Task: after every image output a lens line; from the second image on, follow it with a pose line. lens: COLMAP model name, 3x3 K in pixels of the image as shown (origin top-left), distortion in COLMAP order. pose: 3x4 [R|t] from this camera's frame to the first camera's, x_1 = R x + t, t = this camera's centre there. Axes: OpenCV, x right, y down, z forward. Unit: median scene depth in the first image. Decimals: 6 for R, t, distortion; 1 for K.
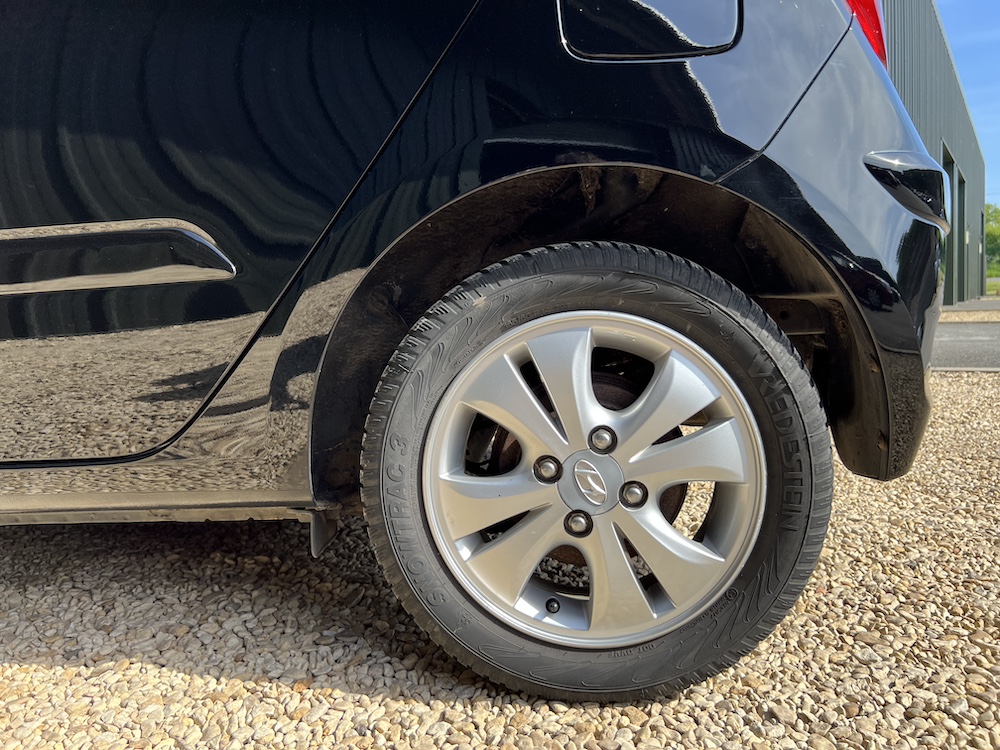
lens RADIAL K [[759.9, 0, 503.1], [0, 759.9, 373.5], [0, 0, 1]] dist [0.047812, -0.057538]
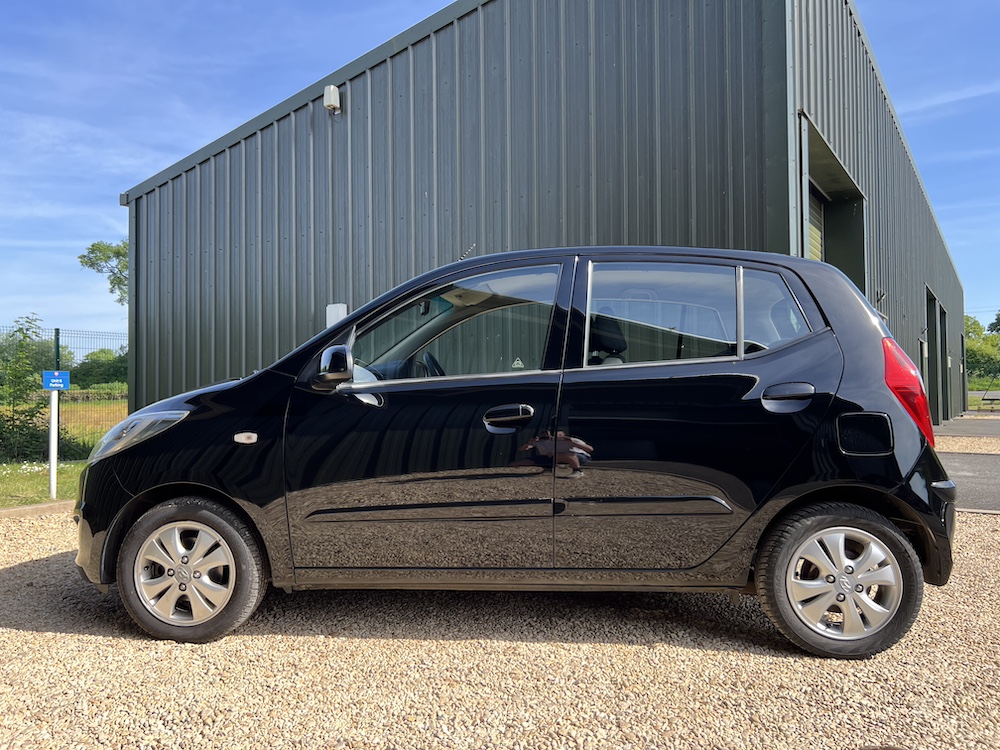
lens RADIAL K [[759.9, 0, 494.7], [0, 759.9, 372.8], [0, 0, 1]] dist [0.047812, -0.057538]
pose [[0.999334, 0.035979, 0.006081, -1.327093], [-0.035048, 0.992805, -0.114497, -0.294318], [-0.010157, 0.114207, 0.993405, -2.125522]]
